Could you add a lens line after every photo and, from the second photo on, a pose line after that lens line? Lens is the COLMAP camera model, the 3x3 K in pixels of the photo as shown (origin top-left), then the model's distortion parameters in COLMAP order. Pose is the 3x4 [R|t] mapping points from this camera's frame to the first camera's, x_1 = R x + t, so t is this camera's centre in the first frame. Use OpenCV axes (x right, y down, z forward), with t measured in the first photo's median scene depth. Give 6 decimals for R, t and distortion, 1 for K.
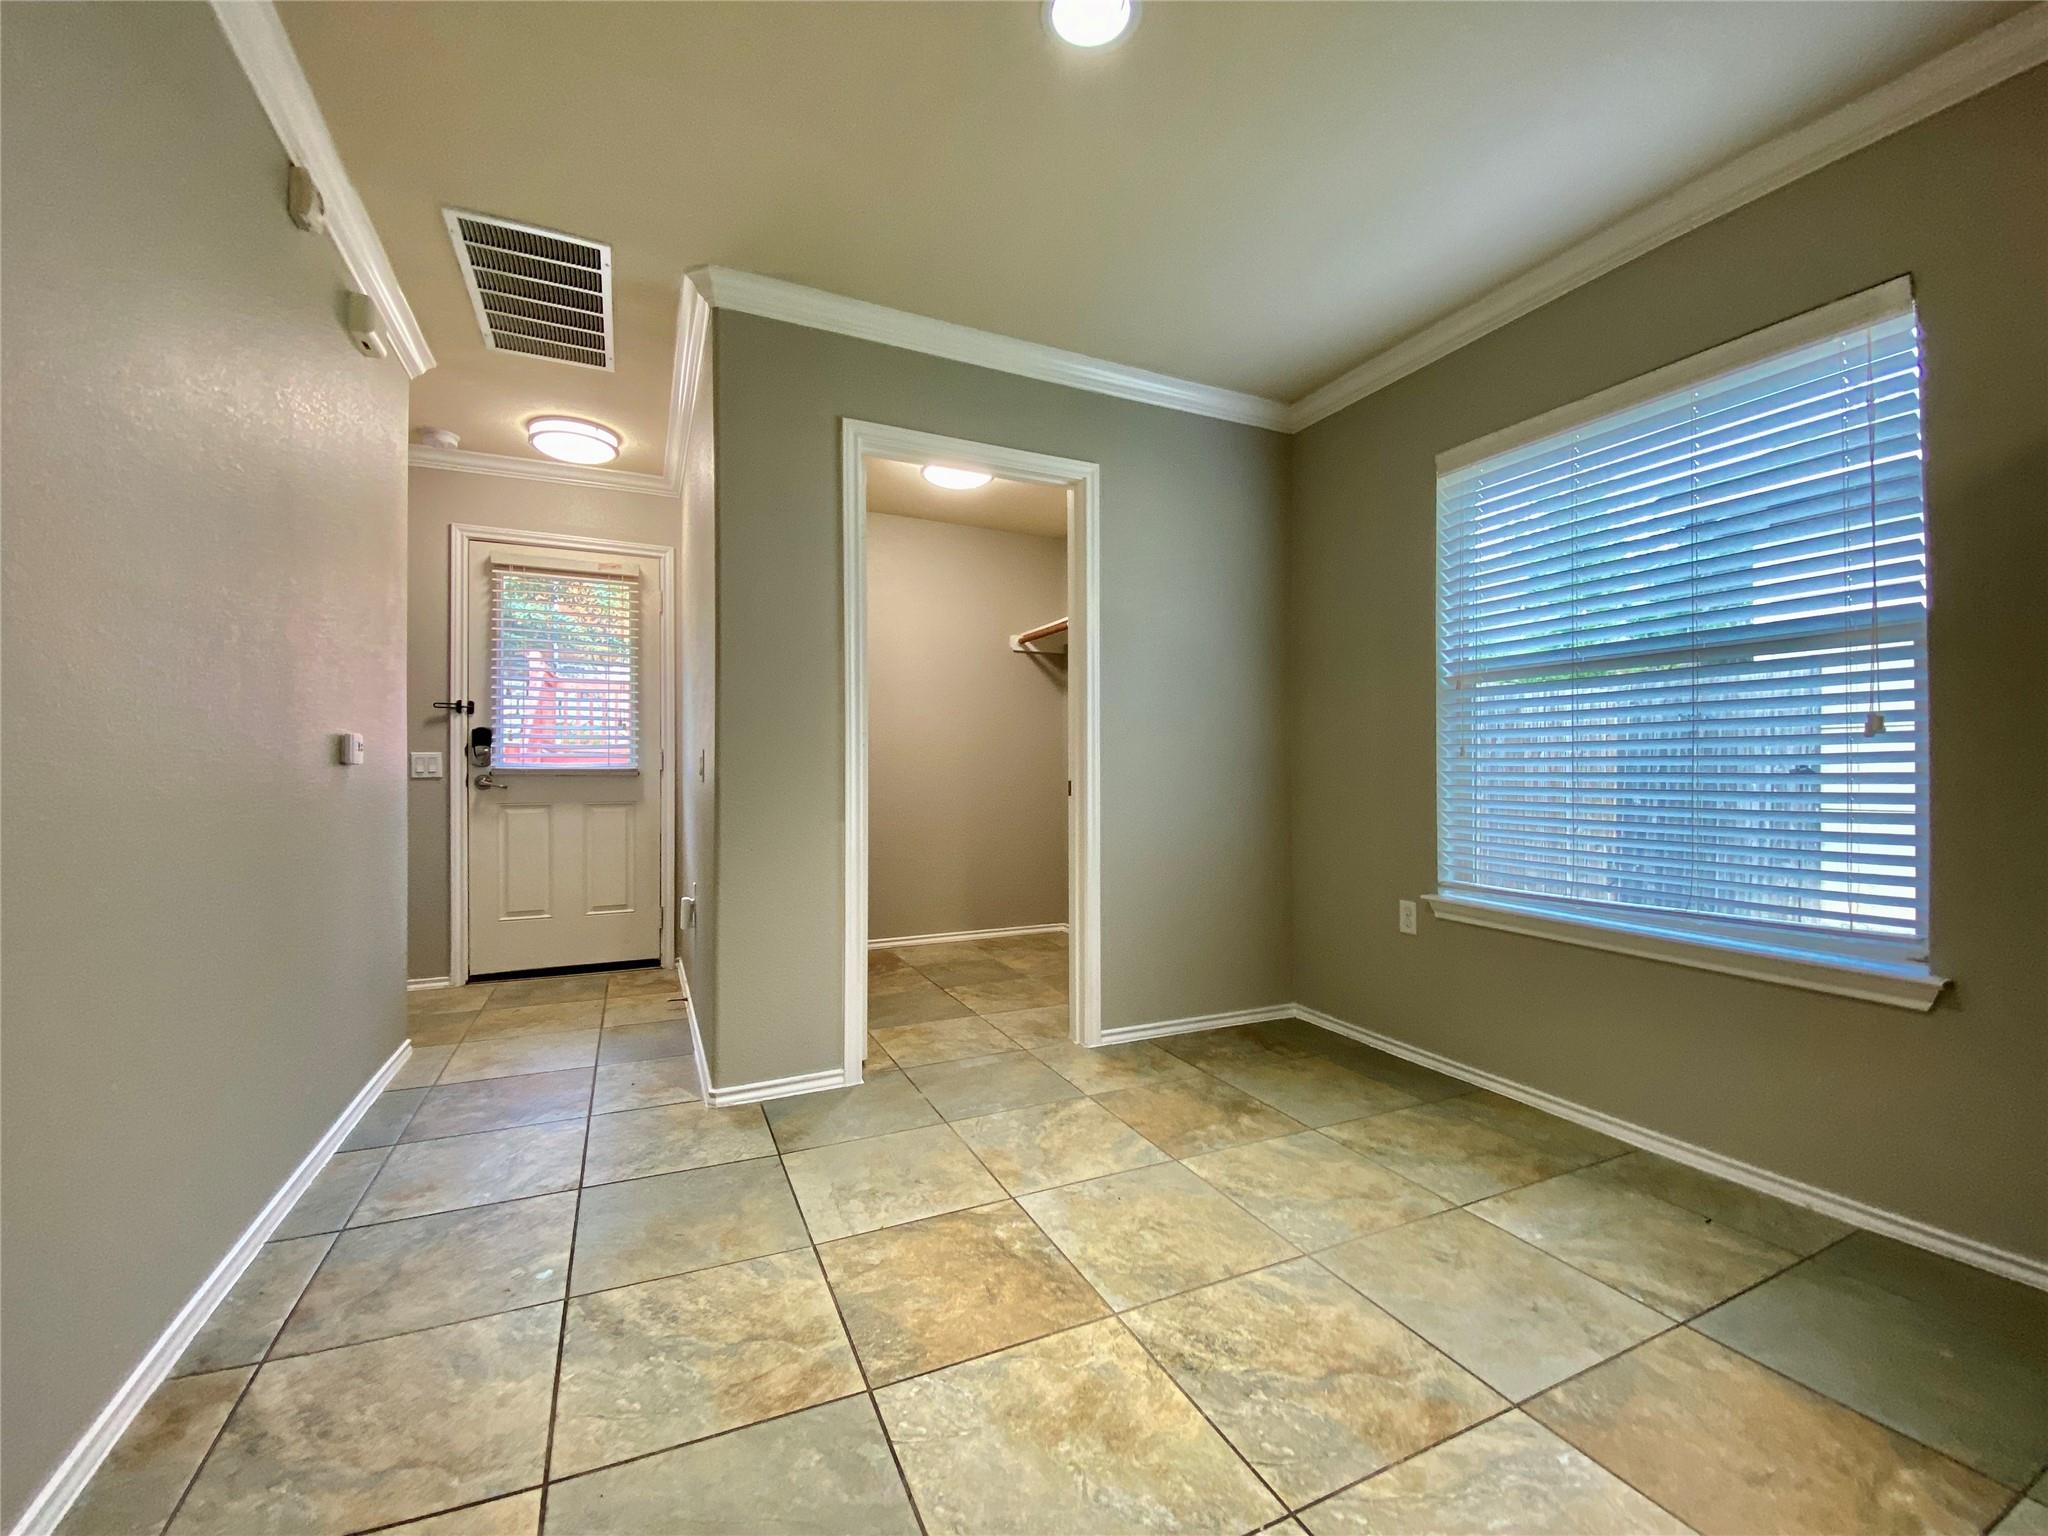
lens RADIAL K [[830.7, 0, 1024.0], [0, 830.7, 768.0], [0, 0, 1]] dist [0.019894, -0.000026]
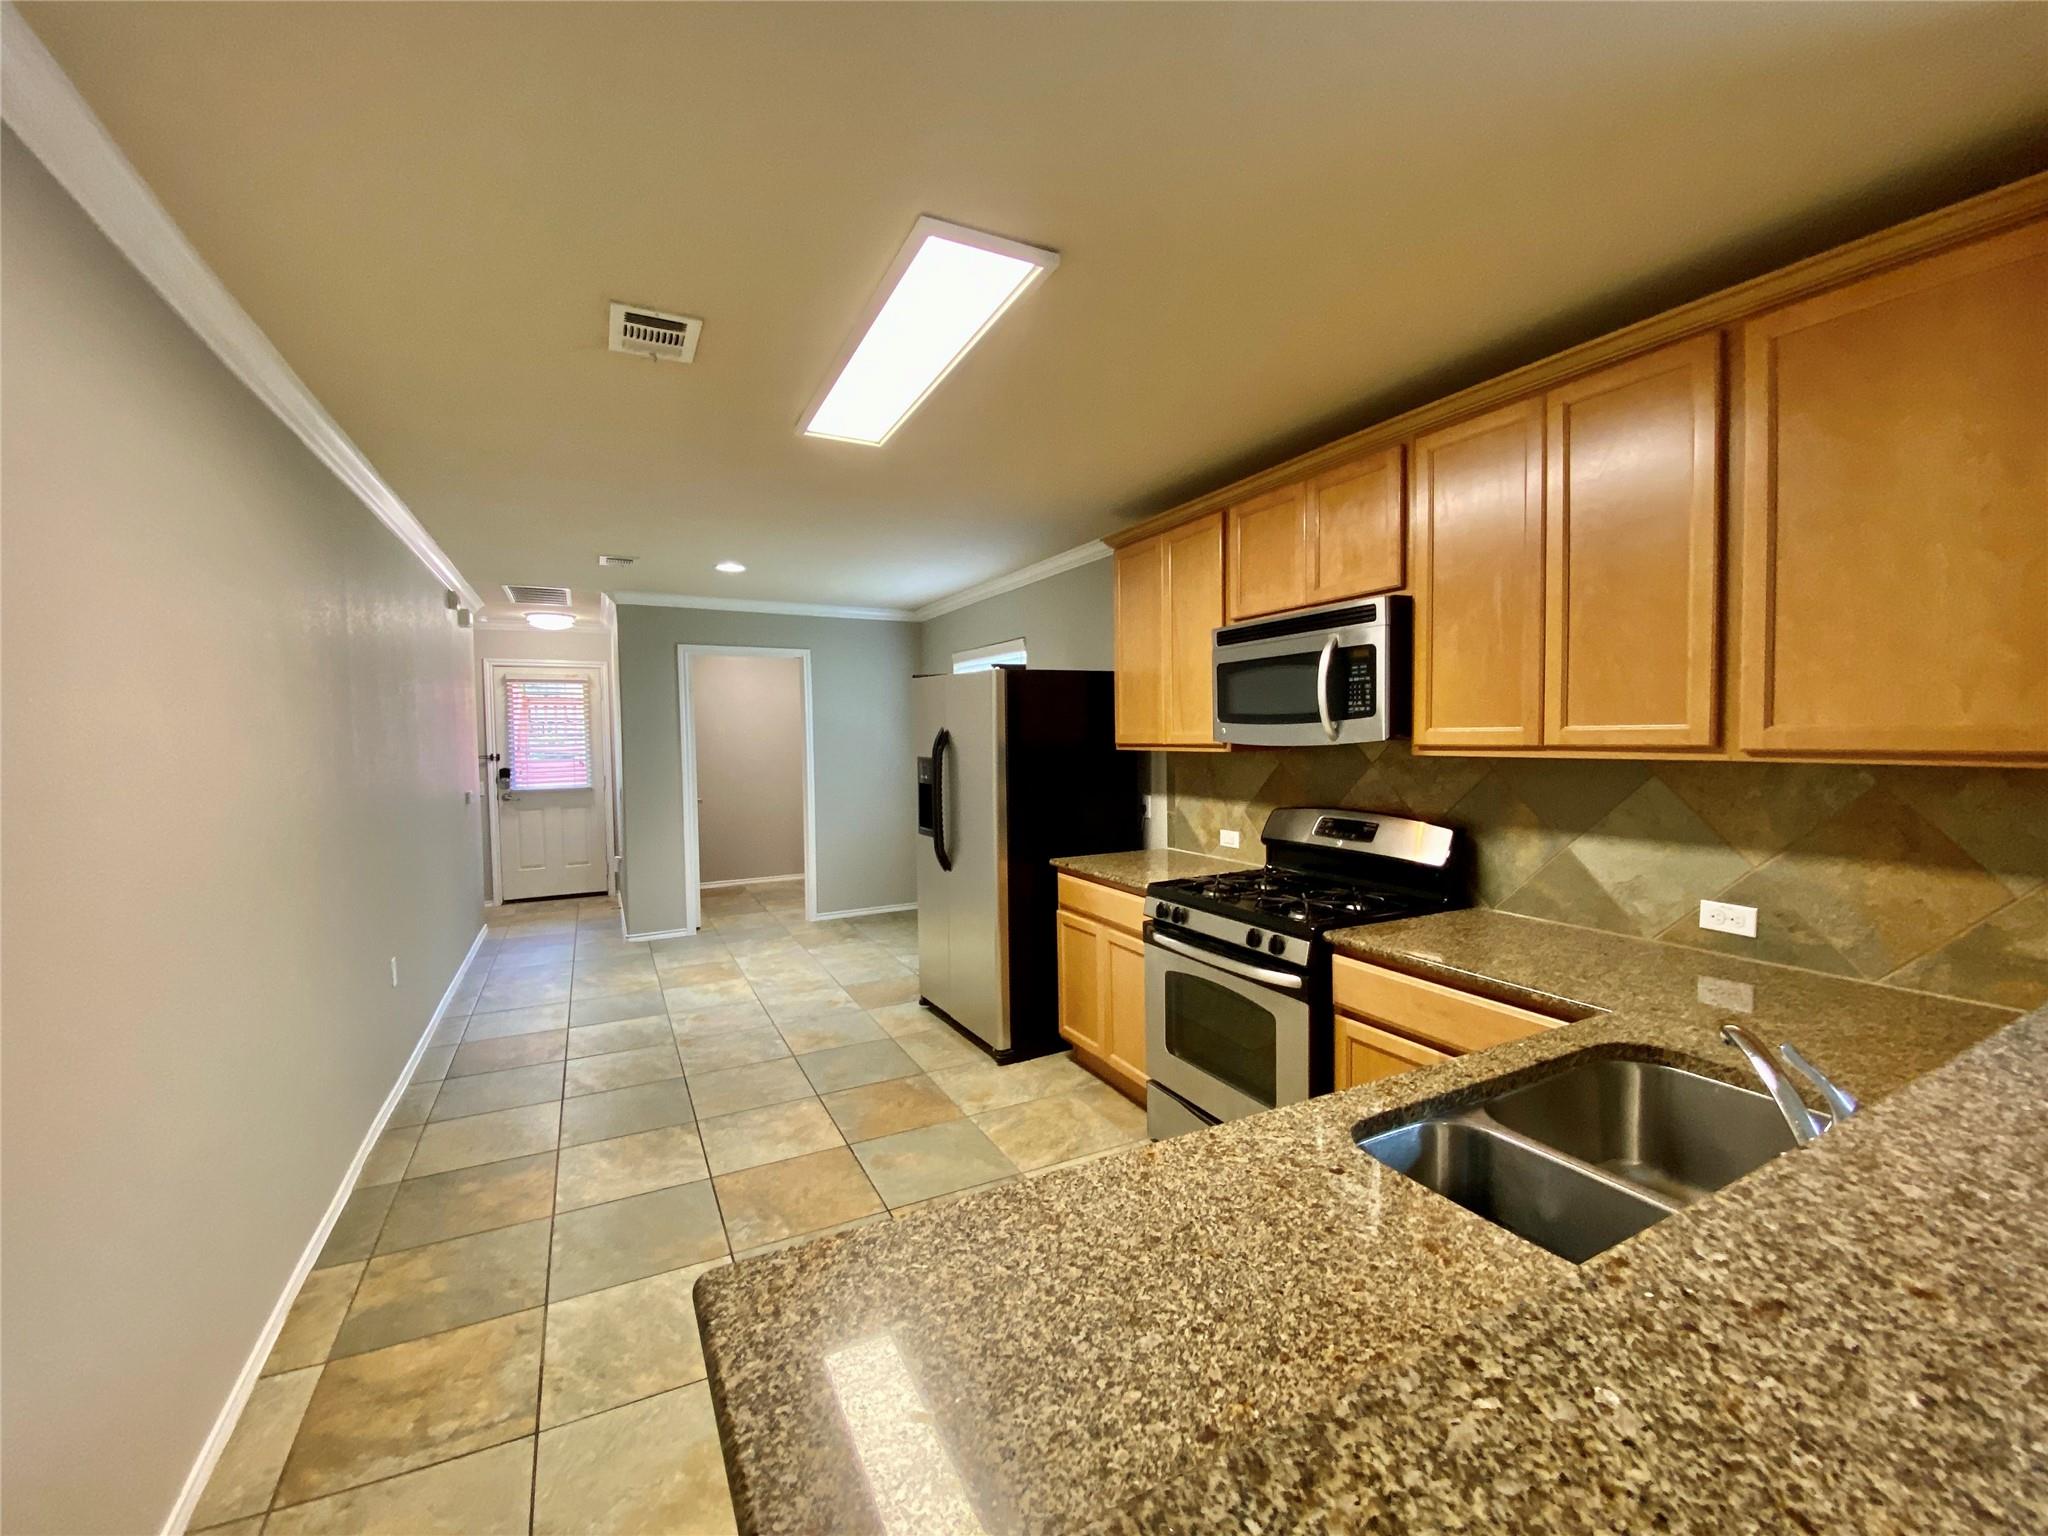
lens RADIAL K [[816.6, 0, 1036.5], [0, 816.6, 768.4], [0, 0, 1]] dist [0.018470, -0.015873]
pose [[0.998305, -0.013149, 0.056692, 0.481647], [0.010556, 0.998895, 0.045804, -0.133831], [-0.057232, -0.045128, 0.997340, -0.995010]]
